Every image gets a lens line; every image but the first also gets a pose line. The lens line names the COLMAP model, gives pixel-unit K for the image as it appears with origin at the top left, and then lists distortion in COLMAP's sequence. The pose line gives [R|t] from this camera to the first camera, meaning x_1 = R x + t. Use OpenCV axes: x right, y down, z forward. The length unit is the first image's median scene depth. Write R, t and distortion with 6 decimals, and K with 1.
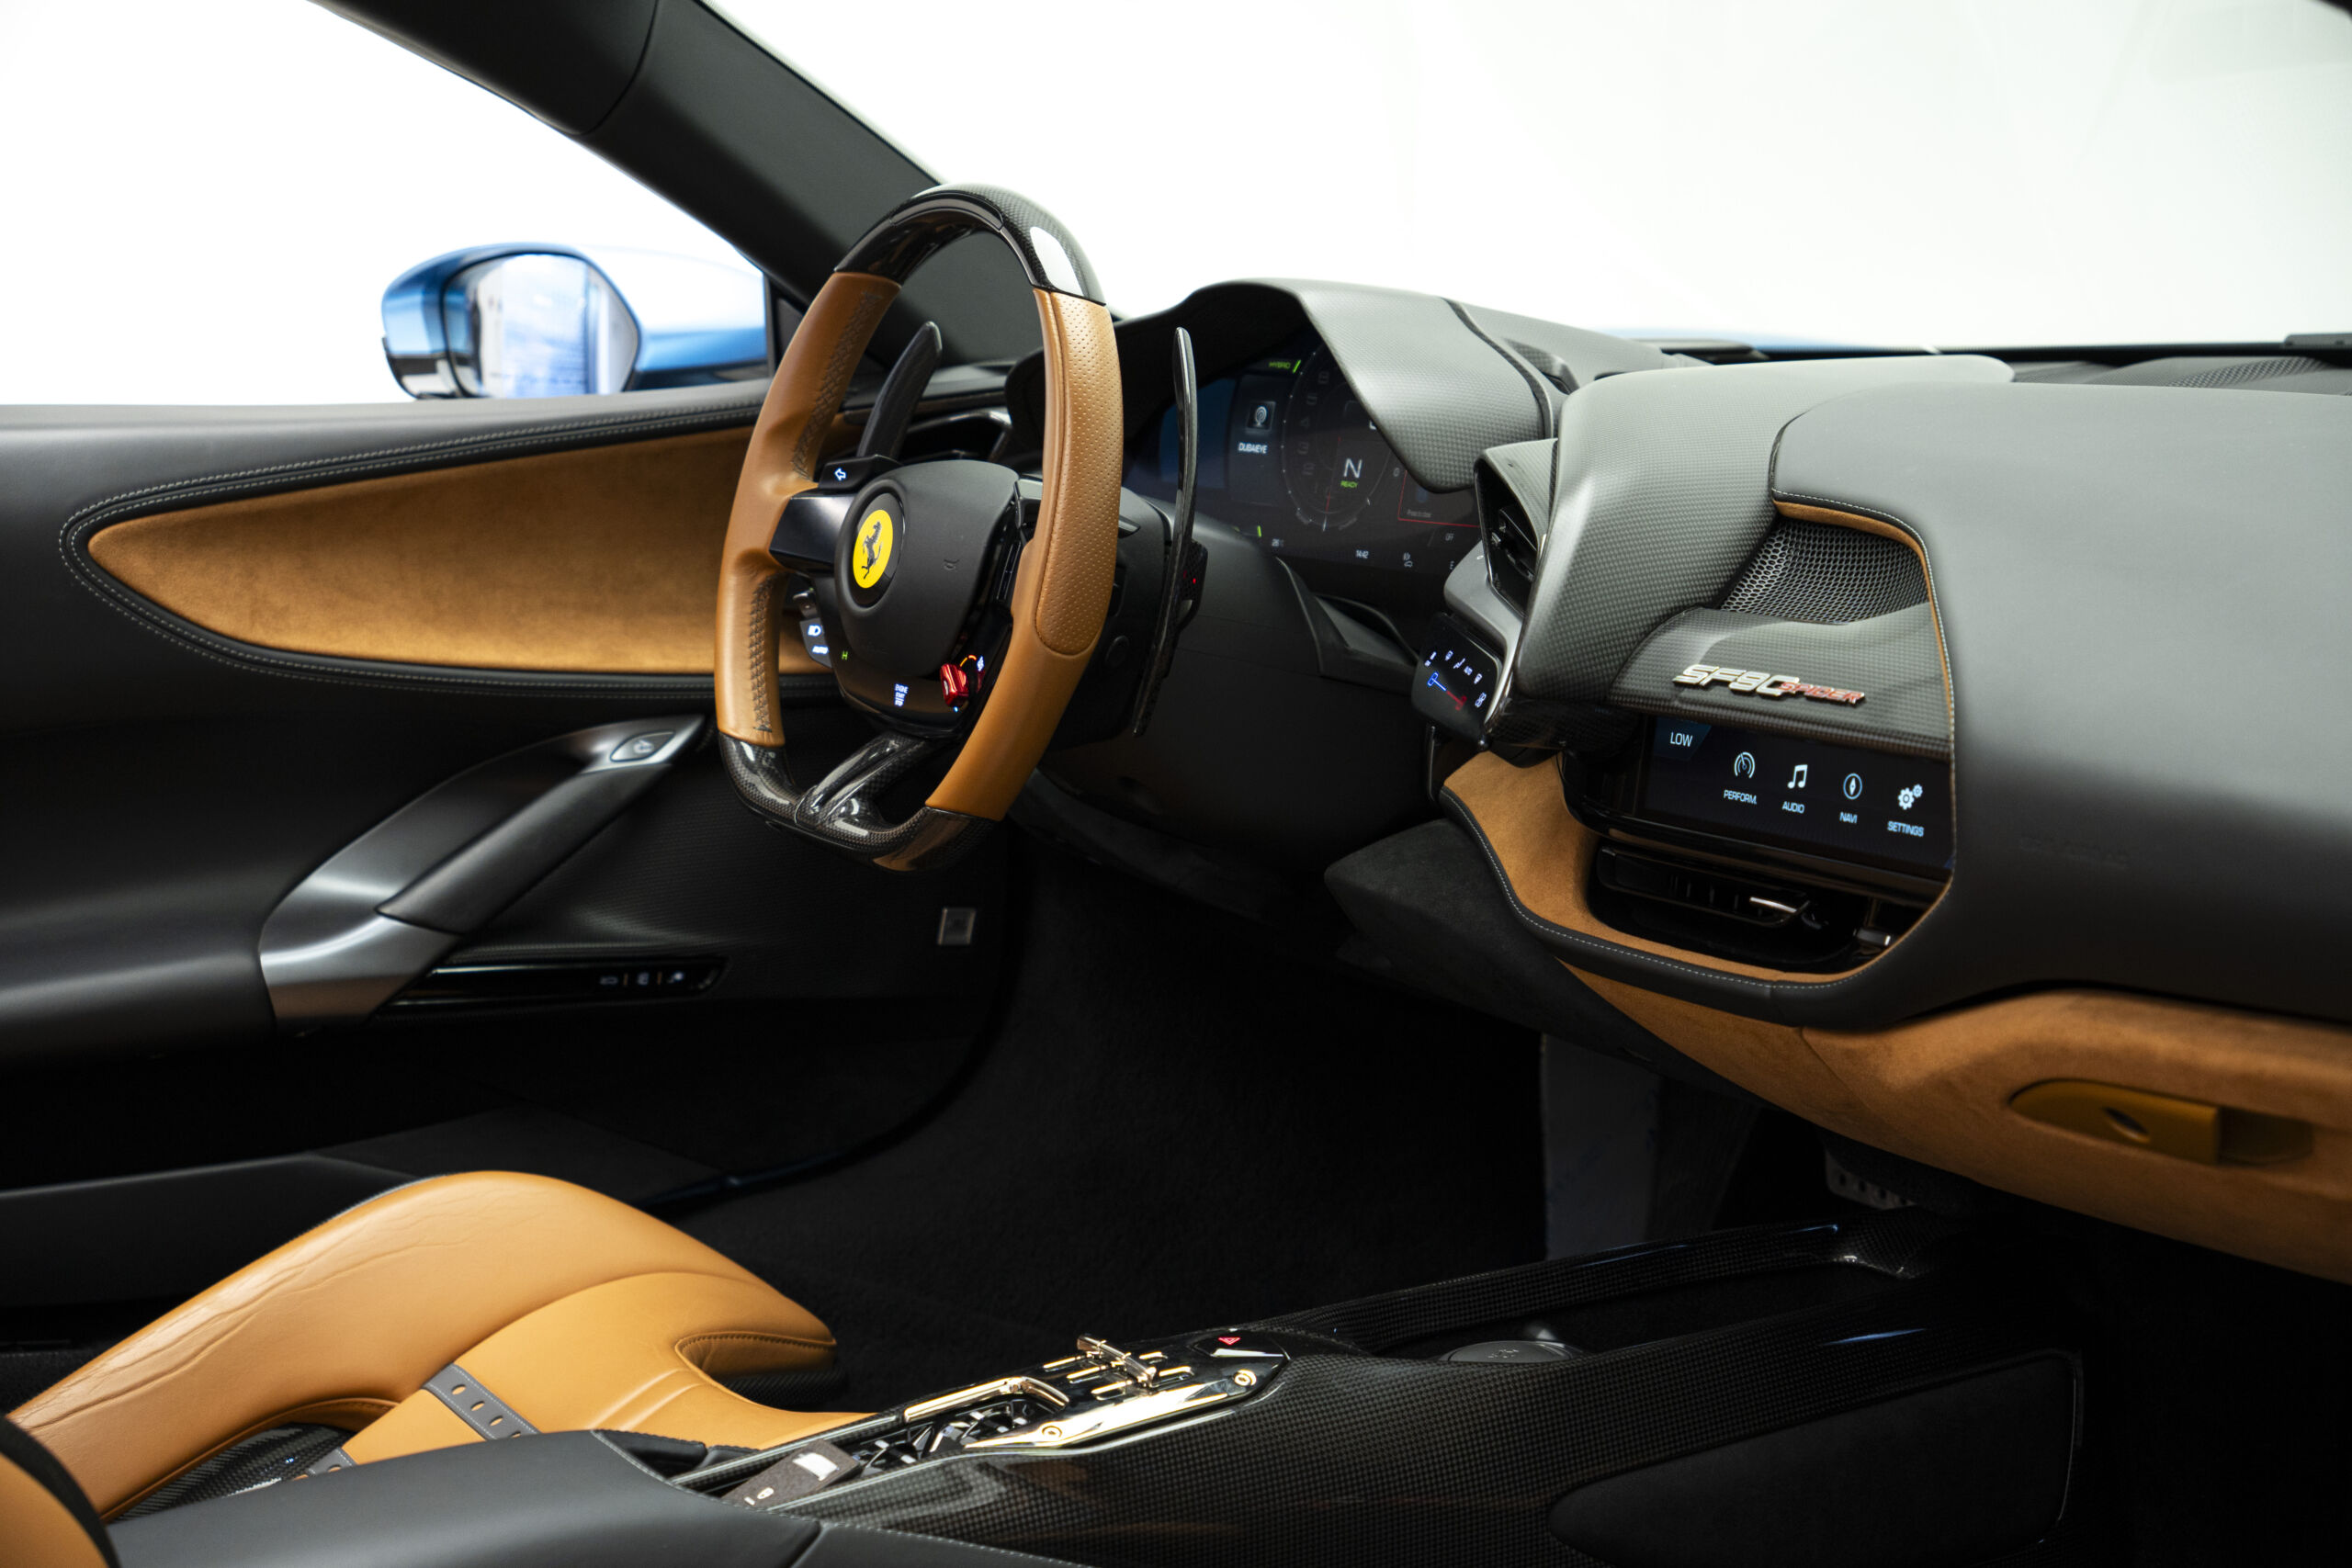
lens RADIAL K [[3569.1, 0, 1176.0], [0, 3569.1, 784.0], [0, 0, 1]] dist [0.215899, 0.003947]
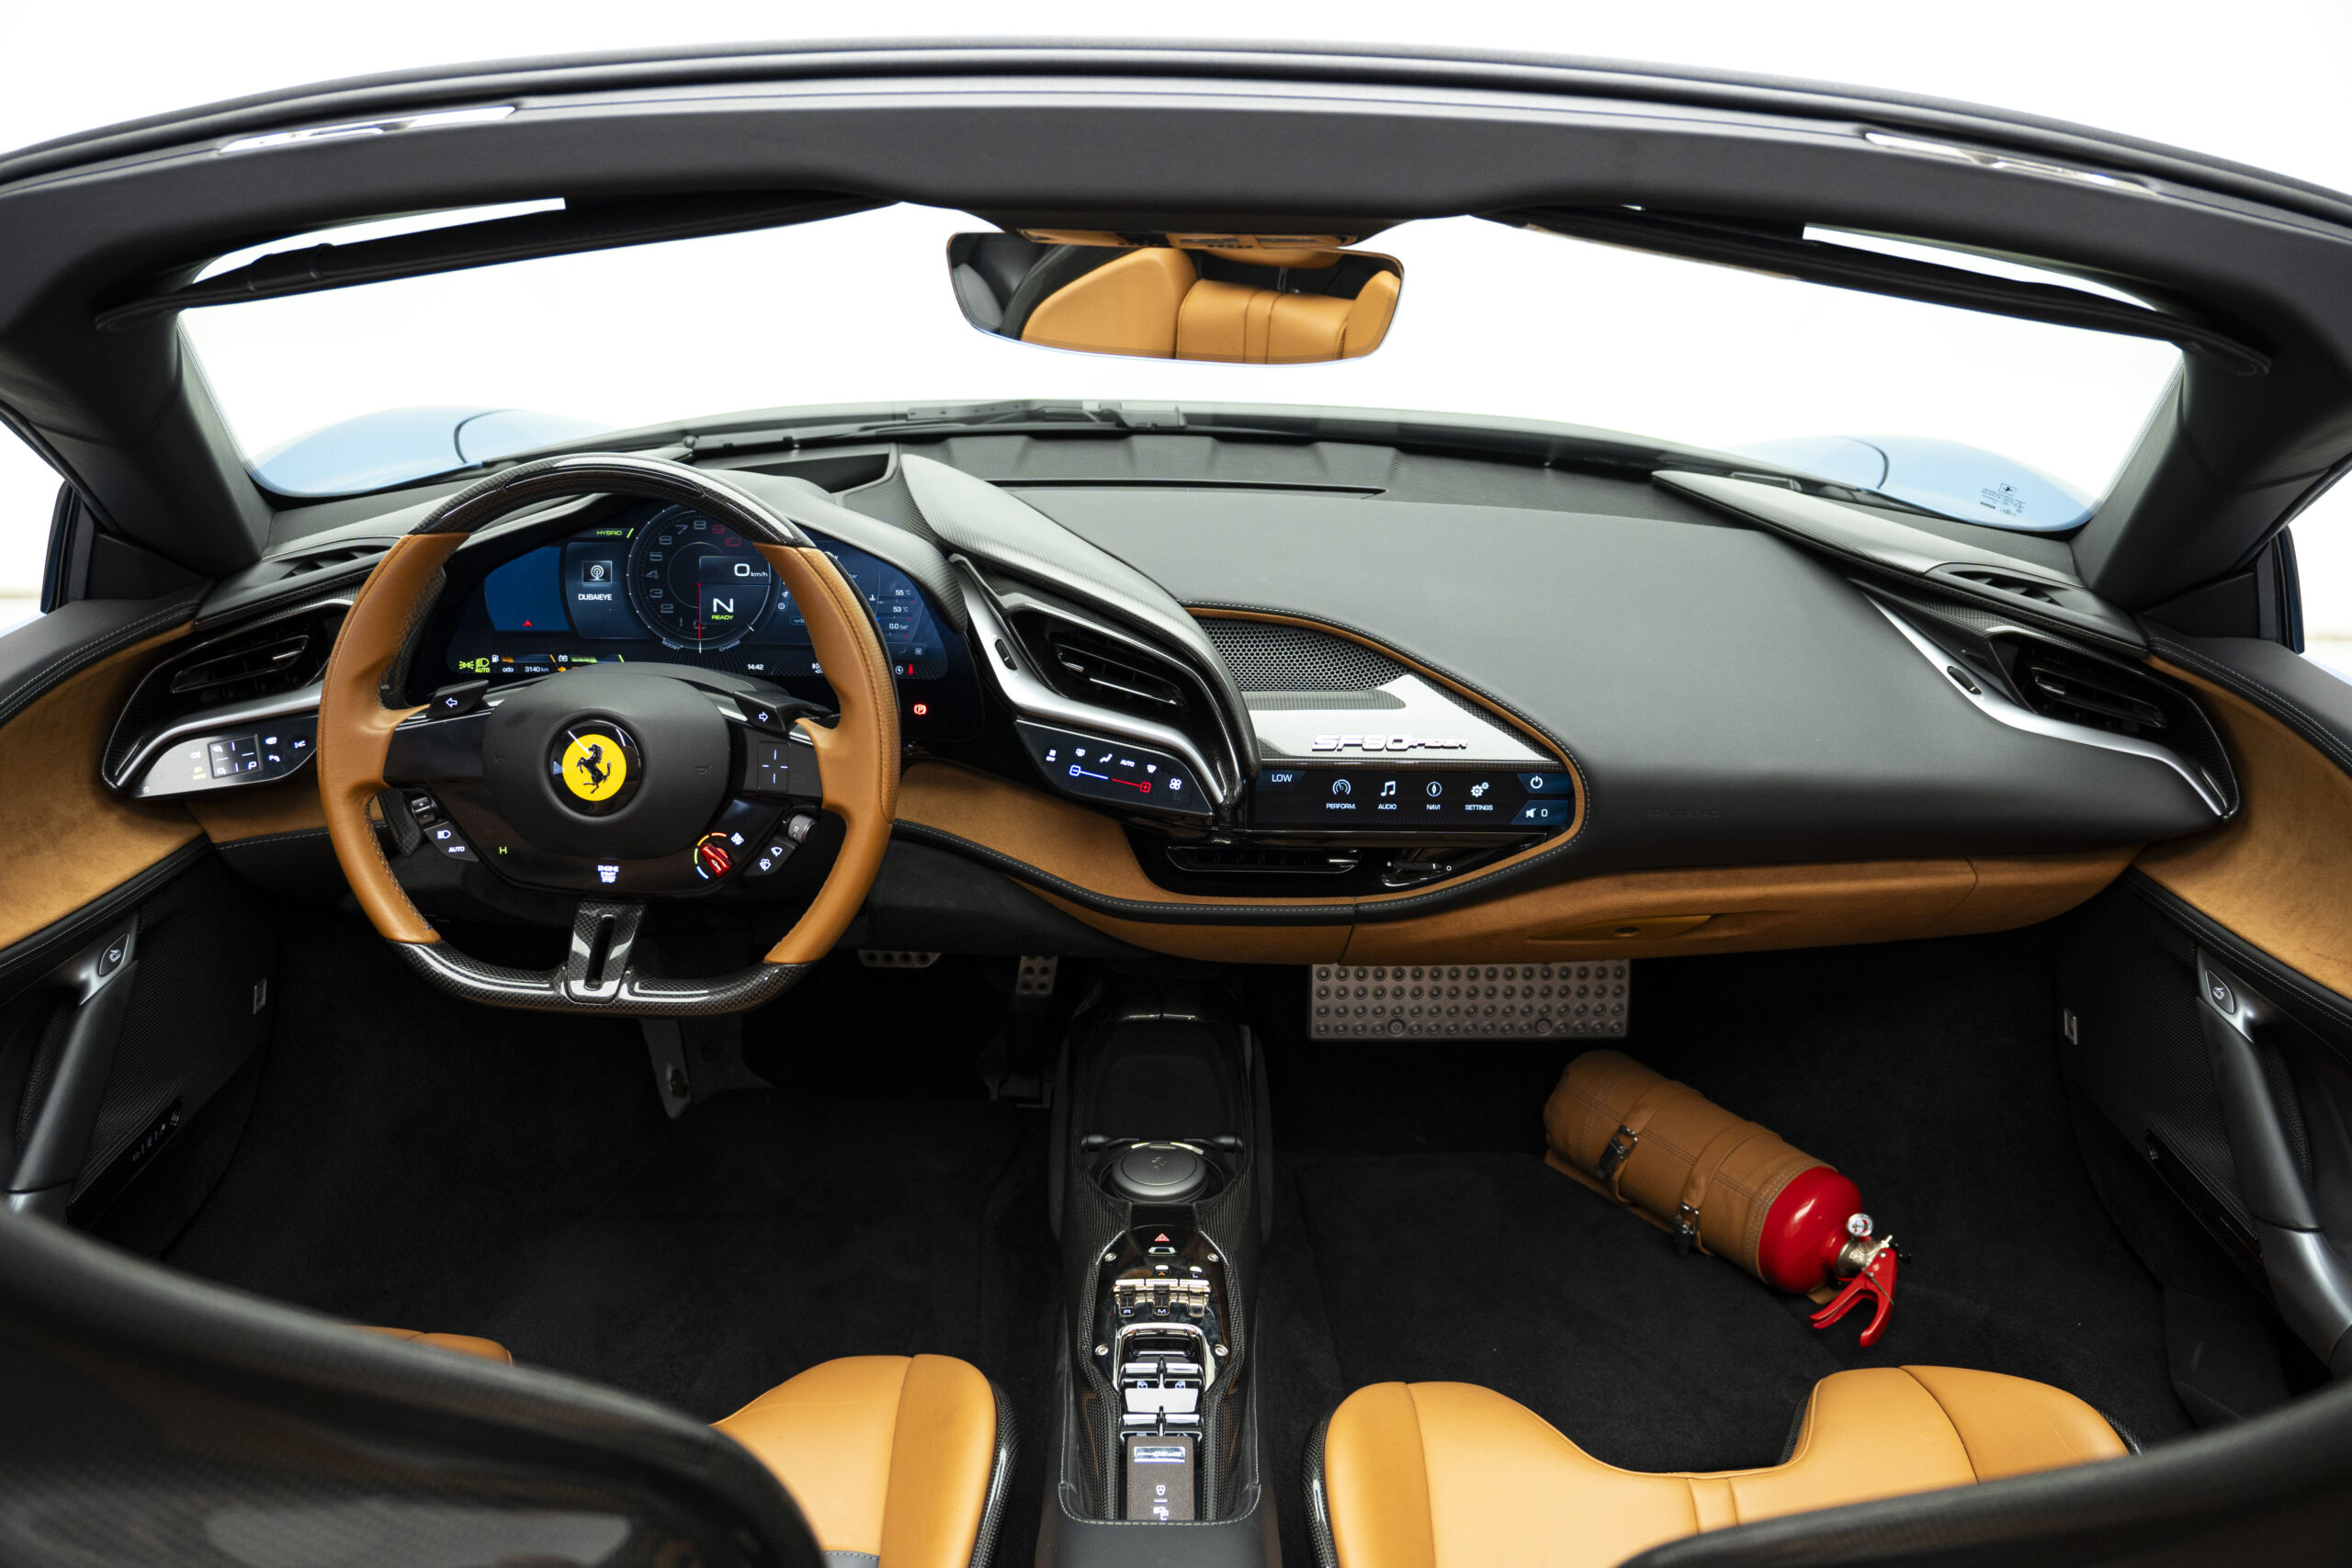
lens RADIAL K [[1937.1, 0, 1176.0], [0, 1937.1, 784.0], [0, 0, 1]] dist [-0.211024, 0.149505]
pose [[0.518845, -0.272703, 0.810205, -0.501223], [0.111000, 0.961222, 0.252450, -0.199535], [-0.847631, -0.041049, 0.528996, 0.491676]]
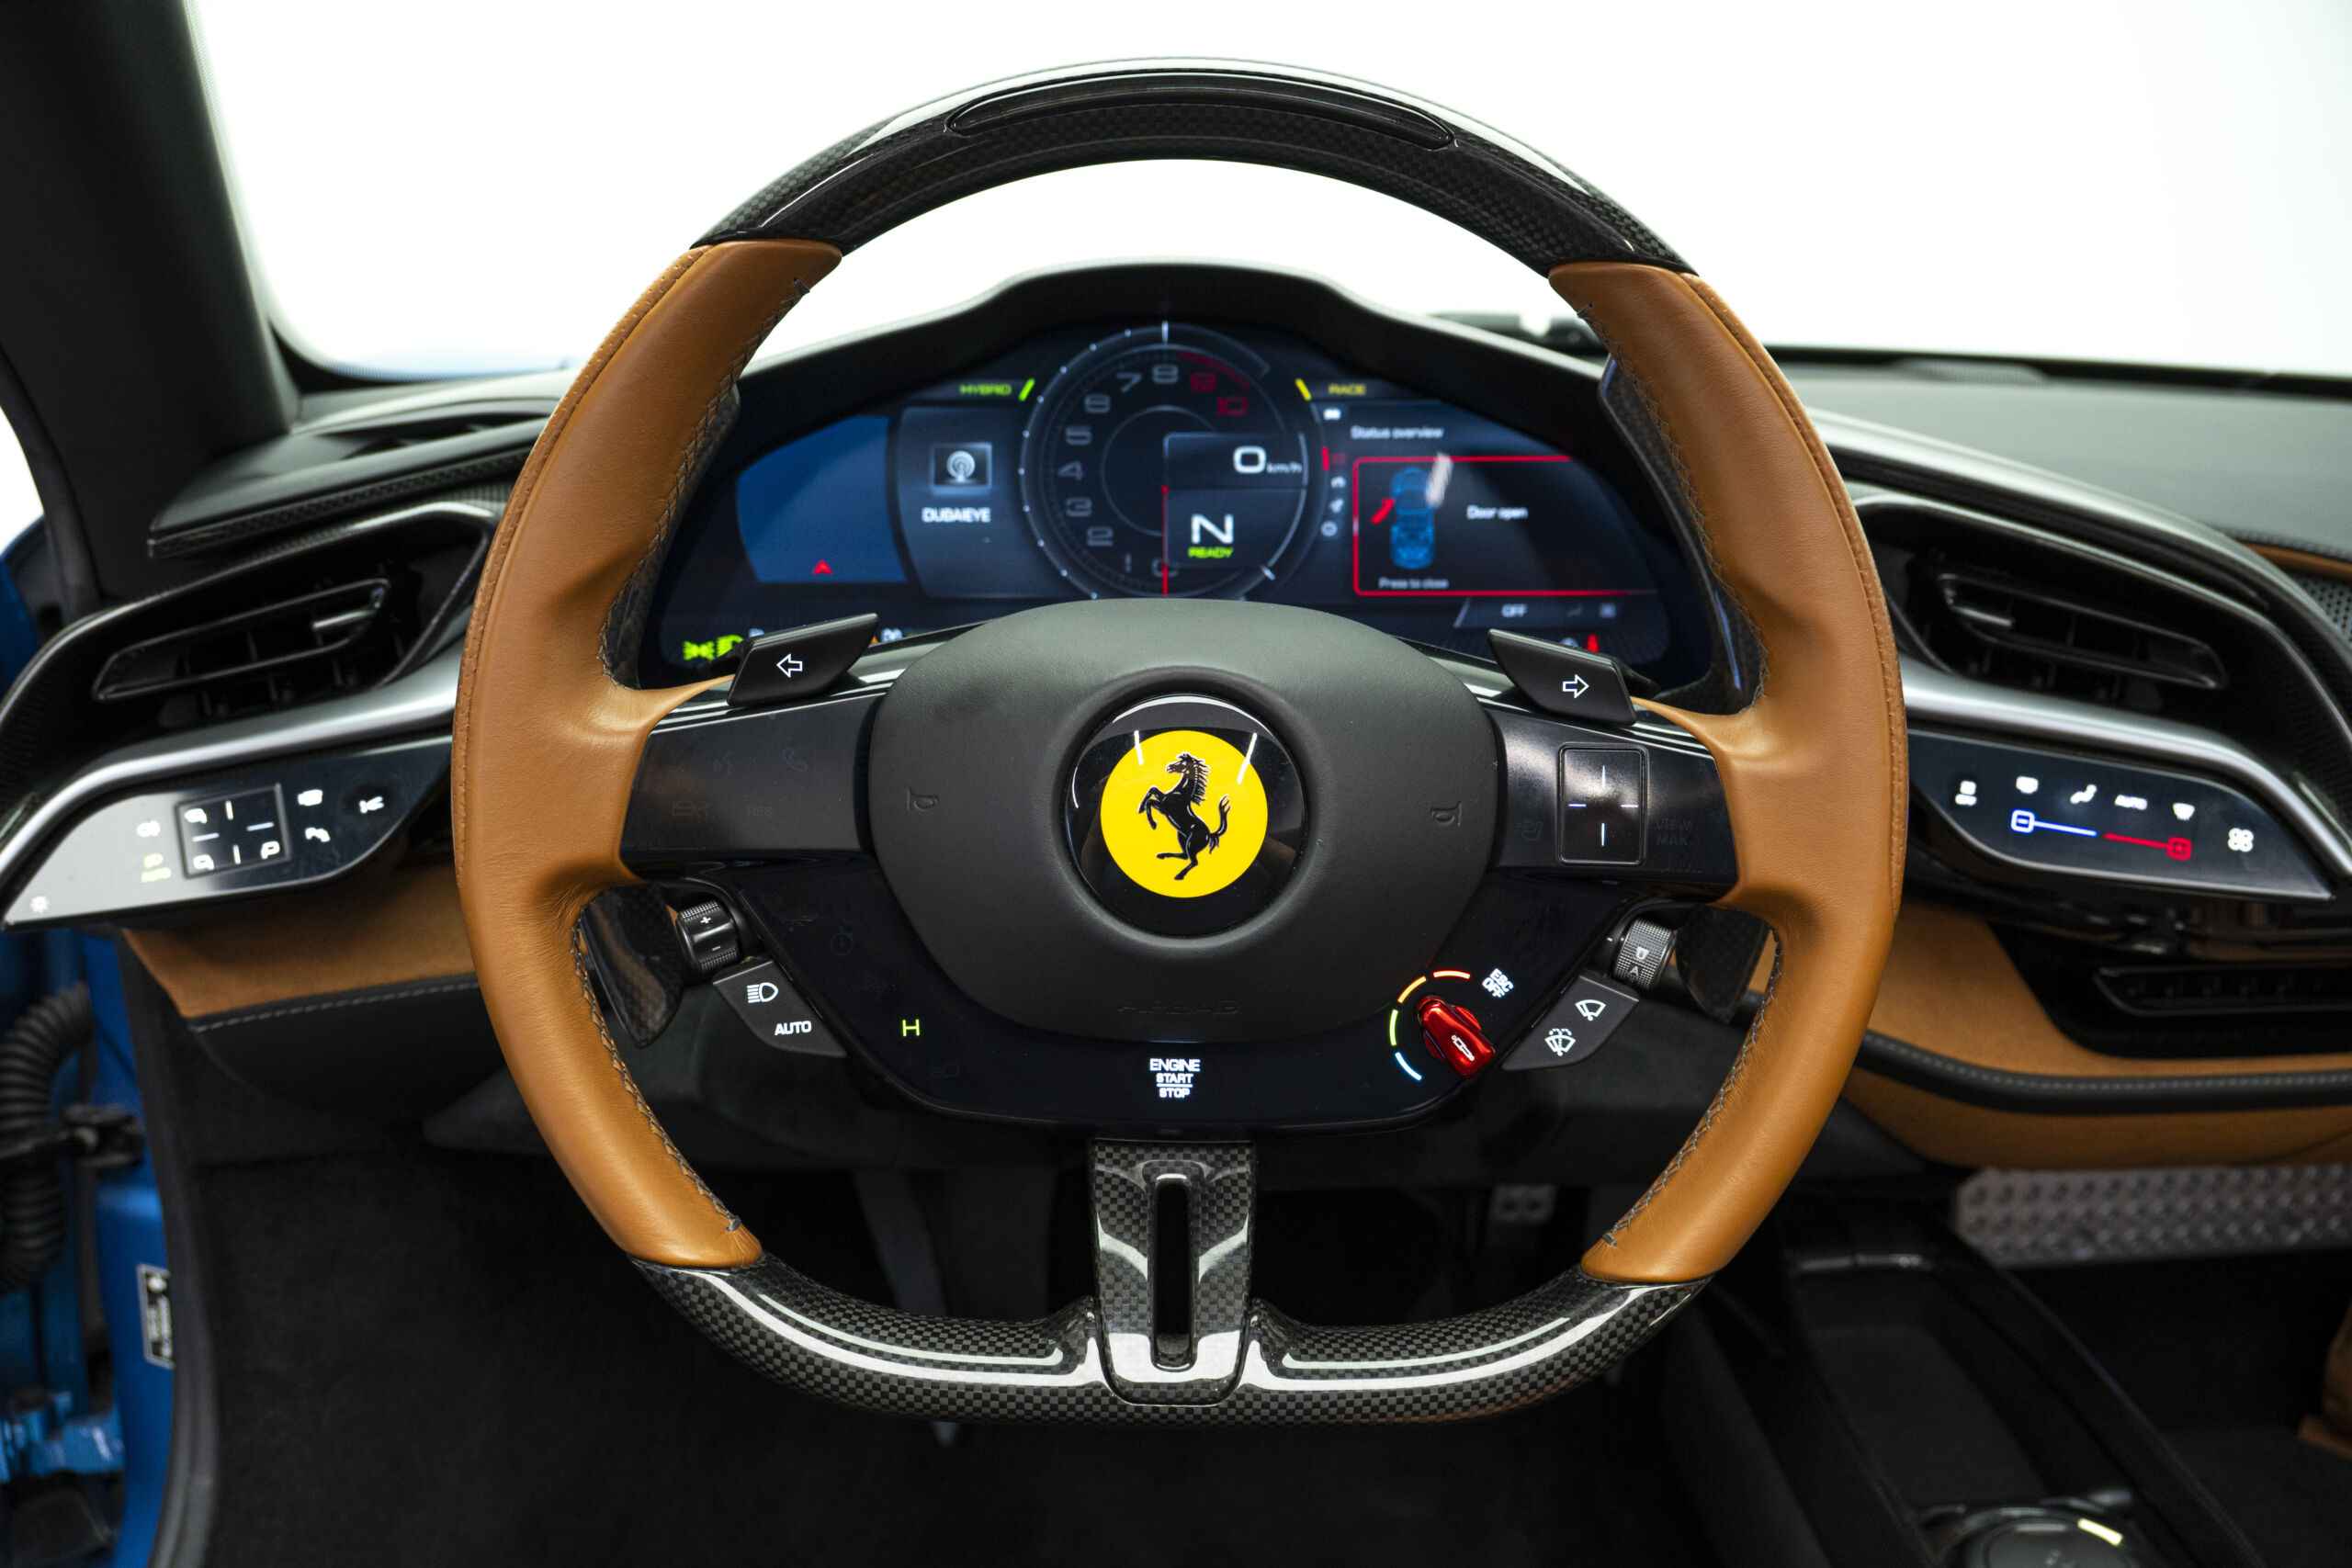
lens RADIAL K [[1937.1, 0, 1176.0], [0, 1937.1, 784.0], [0, 0, 1]] dist [-0.211024, 0.149505]
pose [[0.494199, -0.225416, 0.839616, -0.300640], [0.129419, 0.974113, 0.185349, -0.117425], [-0.859661, 0.017063, 0.510579, 0.863654]]
